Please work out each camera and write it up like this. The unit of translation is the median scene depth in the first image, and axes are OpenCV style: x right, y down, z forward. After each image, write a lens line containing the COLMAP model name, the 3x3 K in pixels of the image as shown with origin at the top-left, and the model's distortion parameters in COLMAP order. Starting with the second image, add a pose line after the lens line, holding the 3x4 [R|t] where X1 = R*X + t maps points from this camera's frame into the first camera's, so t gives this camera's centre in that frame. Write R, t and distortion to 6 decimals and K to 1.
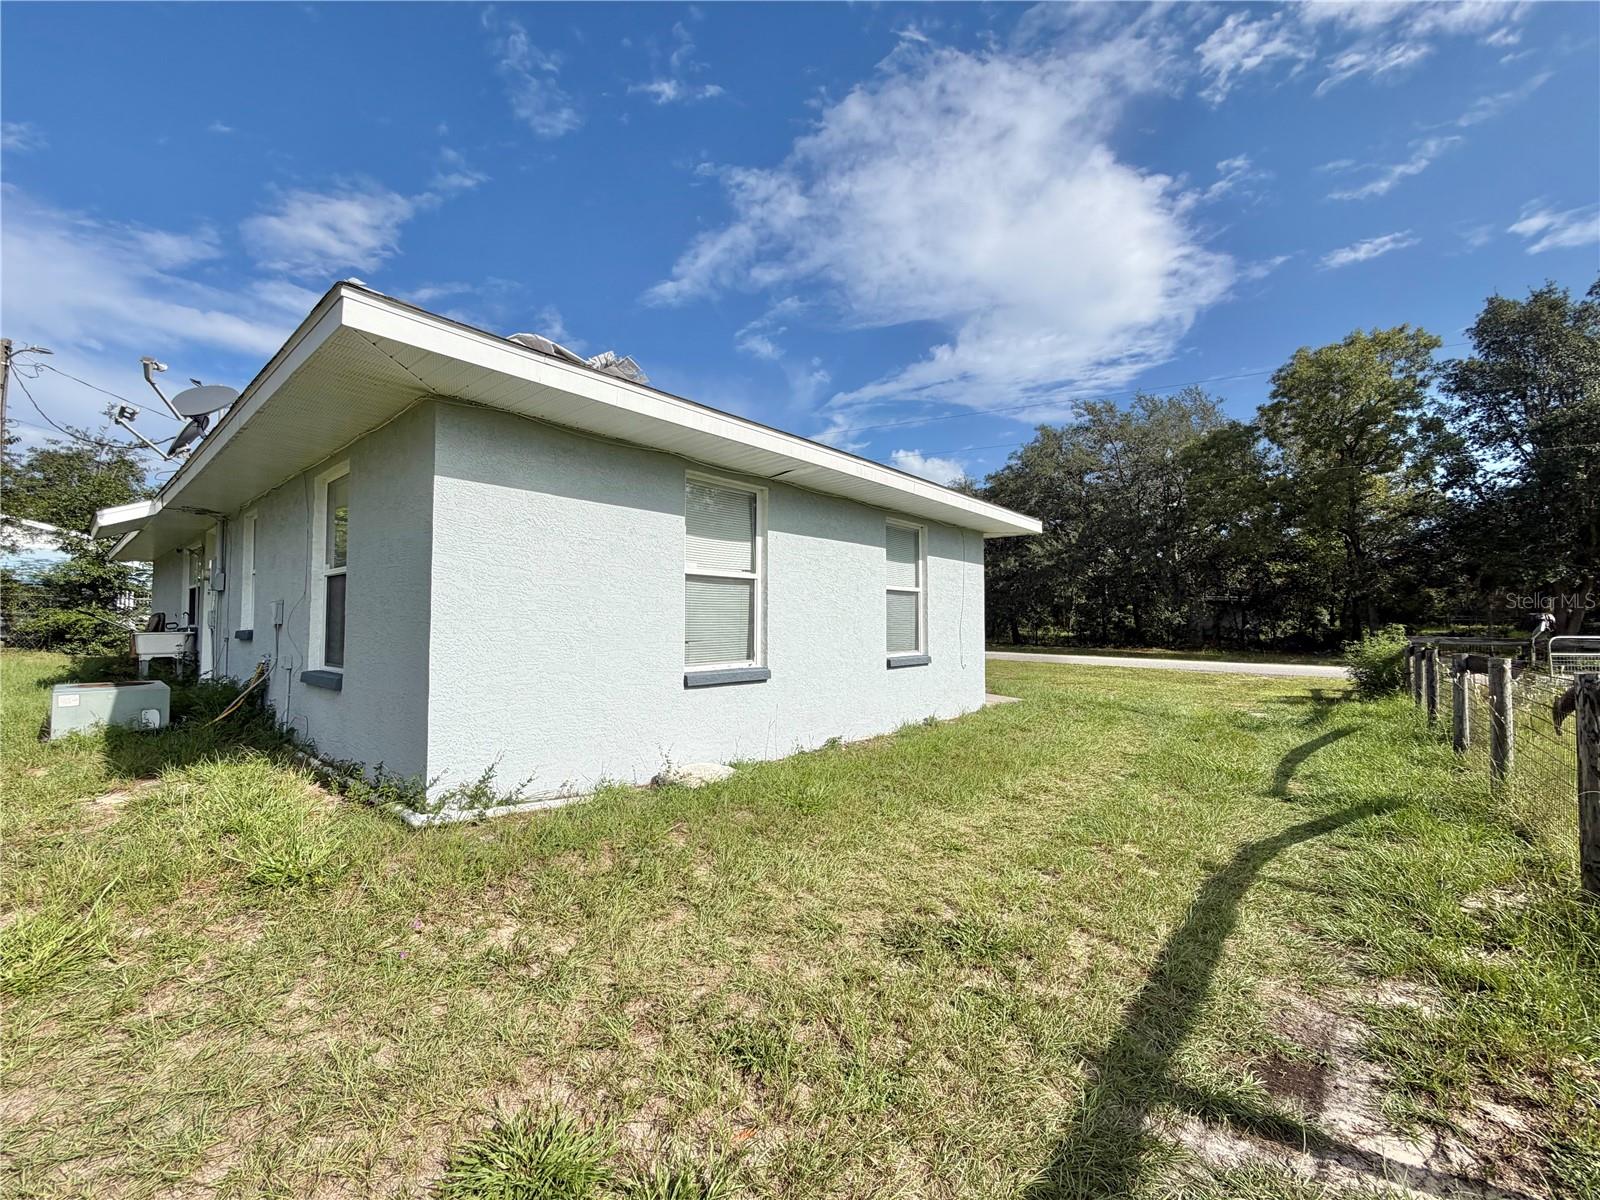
lens RADIAL K [[646.4, 0, 800.0], [0, 646.4, 600.0], [0, 0, 1]] dist [-0.002725, -0.000499]
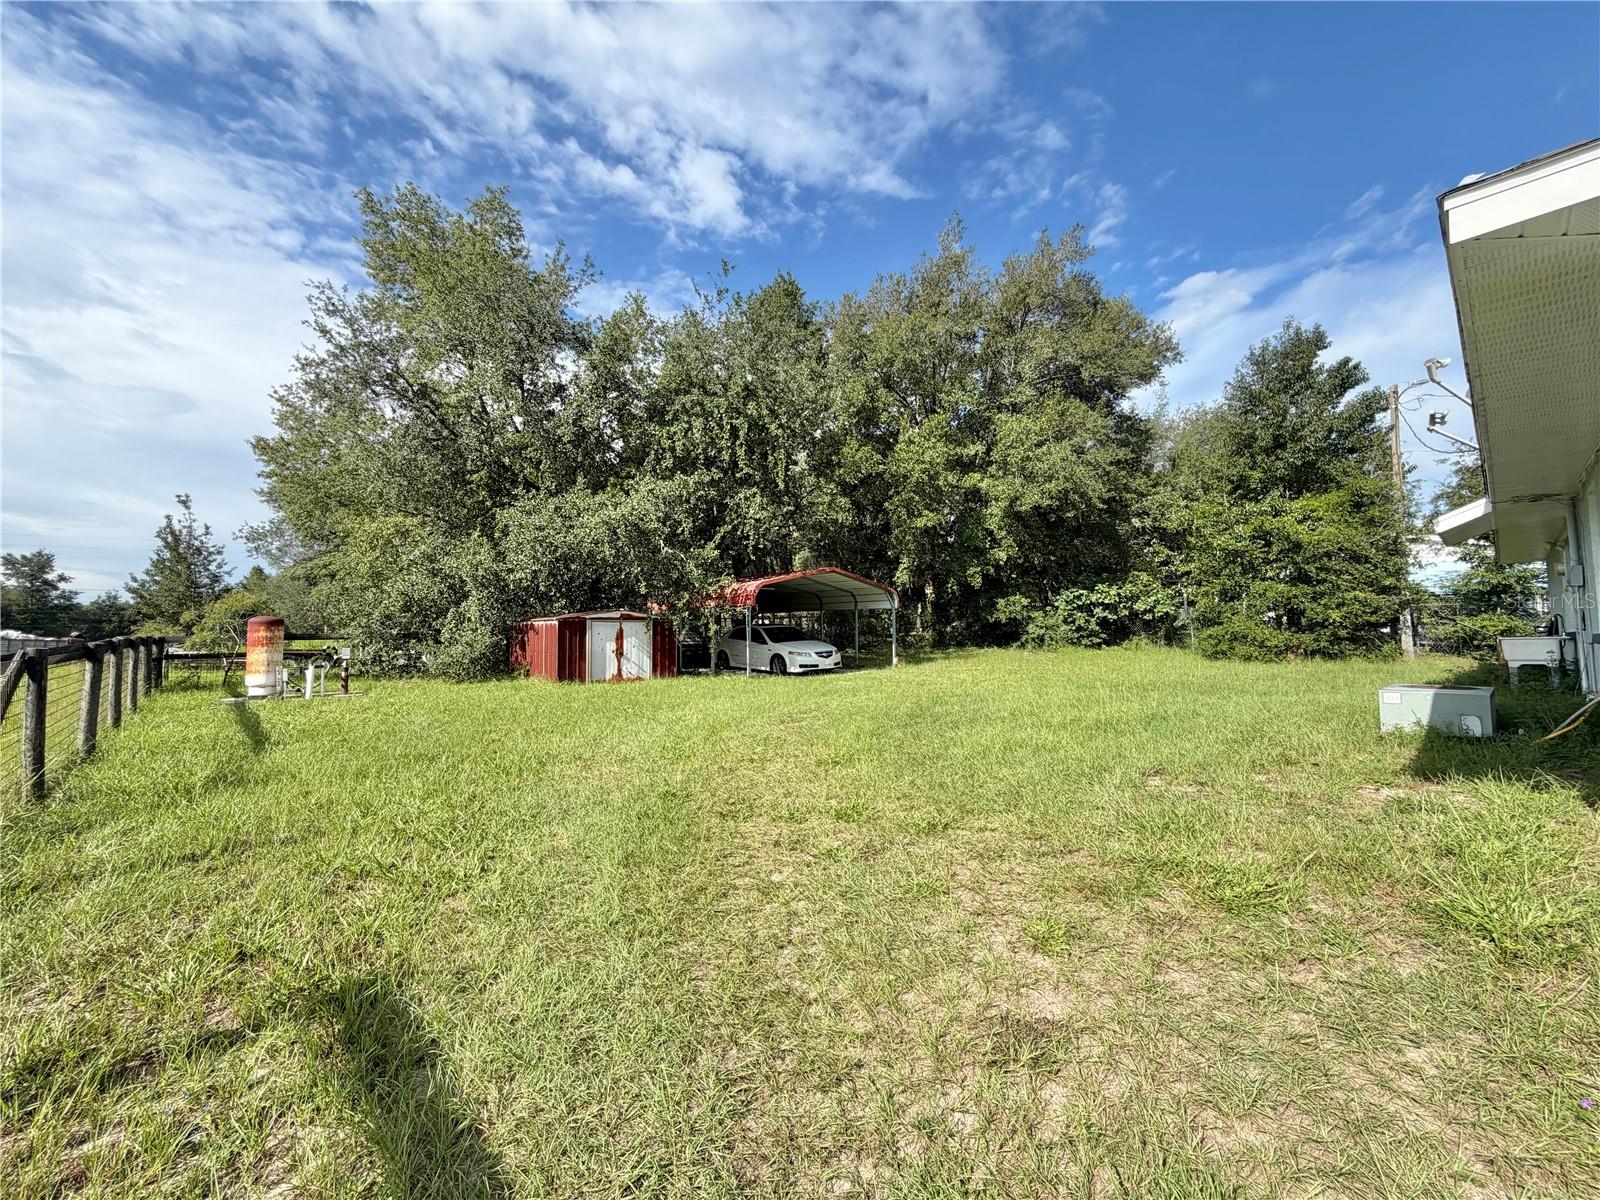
lens RADIAL K [[652.7, 0, 800.0], [0, 652.7, 600.0], [0, 0, 1]] dist [0.000224, 0.000044]
pose [[-0.125828, -0.055072, -0.990522, 0.077915], [0.041338, 0.997300, -0.060700, 0.013915], [0.991190, -0.048584, -0.123212, 0.121467]]
